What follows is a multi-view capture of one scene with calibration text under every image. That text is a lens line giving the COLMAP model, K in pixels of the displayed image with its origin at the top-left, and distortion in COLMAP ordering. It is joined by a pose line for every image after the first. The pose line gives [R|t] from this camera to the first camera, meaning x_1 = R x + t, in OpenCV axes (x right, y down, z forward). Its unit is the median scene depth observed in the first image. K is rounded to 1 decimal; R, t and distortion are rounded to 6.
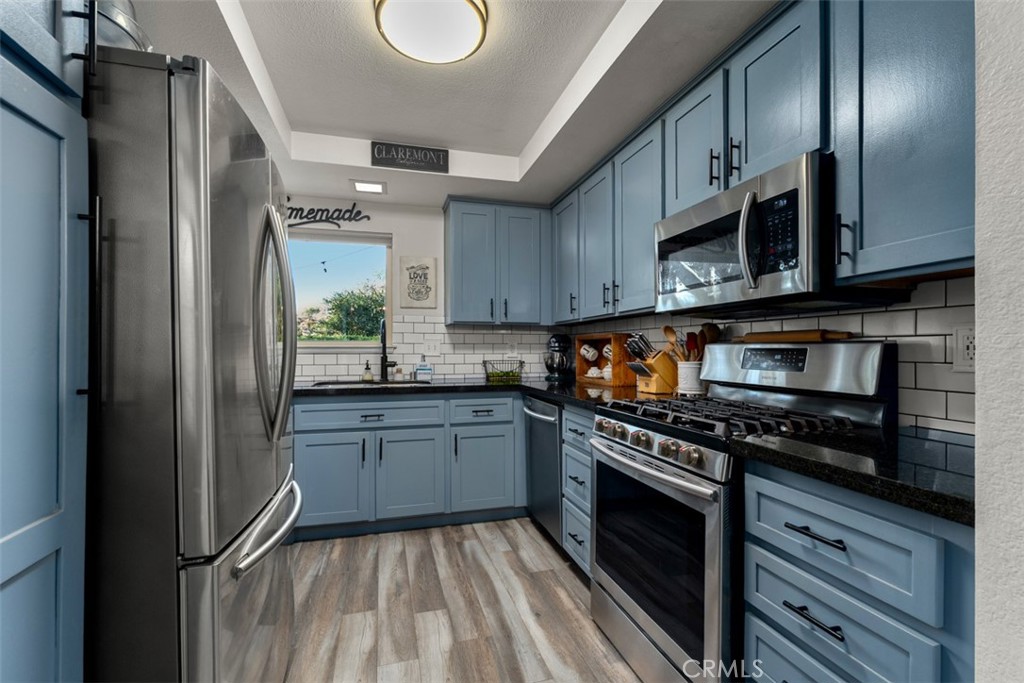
lens RADIAL K [[455.6, 0, 512.0], [0, 455.6, 341.5], [0, 0, 1]] dist [0.000657, 0.000014]
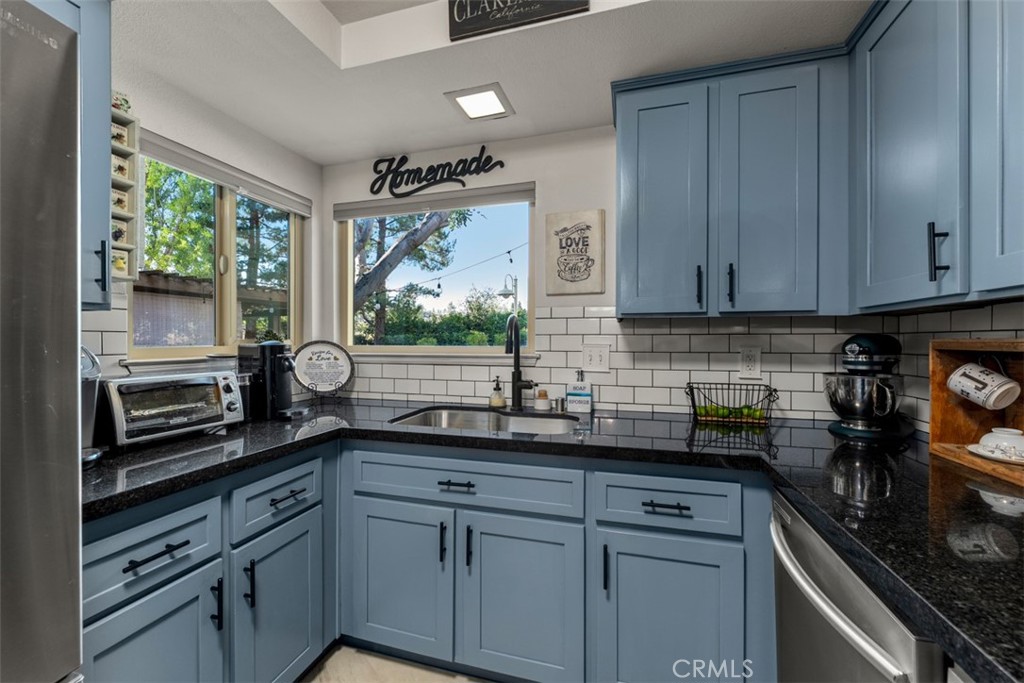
lens RADIAL K [[410.9, 0, 512.0], [0, 410.9, 341.5], [0, 0, 1]] dist [-0.000179, -0.000002]
pose [[0.849524, 0.002591, -0.527543, 0.019179], [0.006905, 0.999848, 0.016030, -0.019037], [0.527504, -0.017261, 0.849377, 0.492467]]
